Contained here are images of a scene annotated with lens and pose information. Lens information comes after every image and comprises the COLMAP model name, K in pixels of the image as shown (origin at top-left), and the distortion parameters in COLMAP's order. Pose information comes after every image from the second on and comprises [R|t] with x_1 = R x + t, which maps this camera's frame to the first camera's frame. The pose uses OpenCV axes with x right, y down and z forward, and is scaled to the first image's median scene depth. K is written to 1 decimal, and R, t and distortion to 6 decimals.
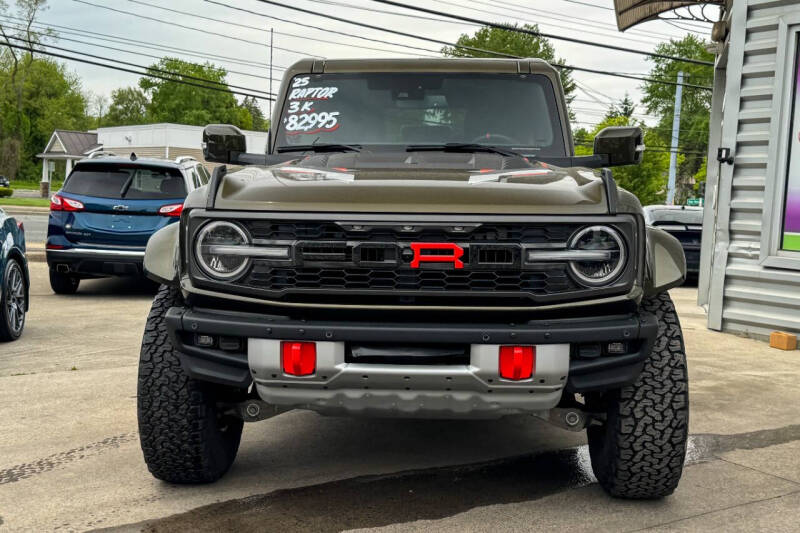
lens RADIAL K [[1038.4, 0, 397.9], [0, 1038.4, 267.7], [0, 0, 1]] dist [0.094758, 0.000000]
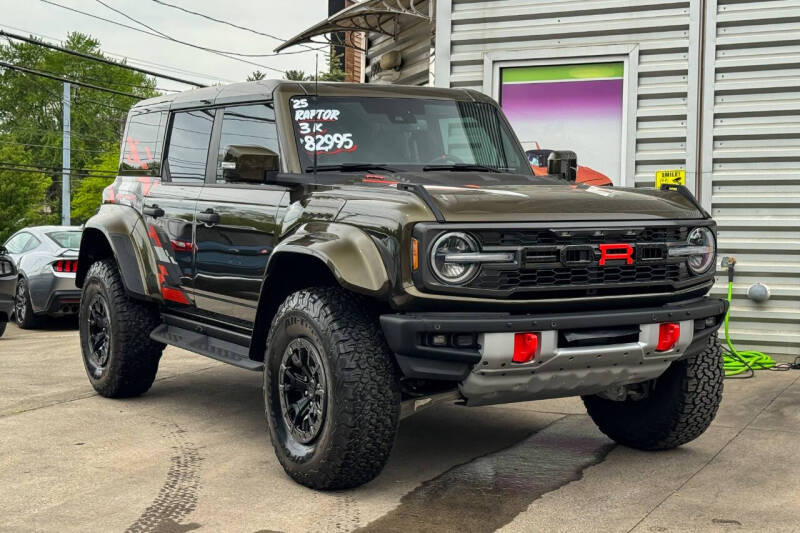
lens RADIAL K [[1240.0, 0, 400.7], [0, 1240.0, 264.7], [0, 0, 1]] dist [0.110848, 0.000000]
pose [[0.836753, -0.040995, 0.546044, -0.948513], [0.061848, 0.997888, -0.019857, 0.013623], [-0.544077, 0.050387, 0.837521, -0.092162]]
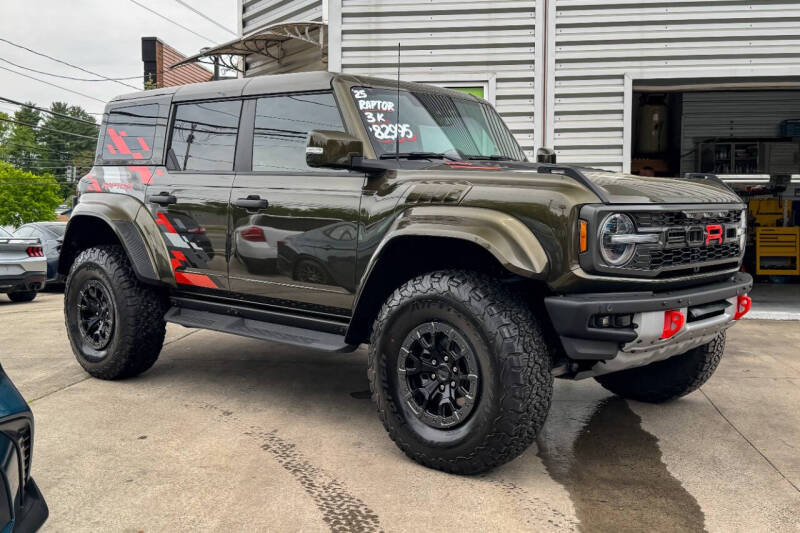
lens RADIAL K [[842.7, 0, 408.9], [0, 842.7, 253.5], [0, 0, 1]] dist [0.130119, 0.000000]
pose [[0.631188, -0.057578, 0.773490, -1.030017], [0.078003, 0.996897, 0.010555, -0.028779], [-0.771697, 0.053673, 0.633721, 0.585488]]
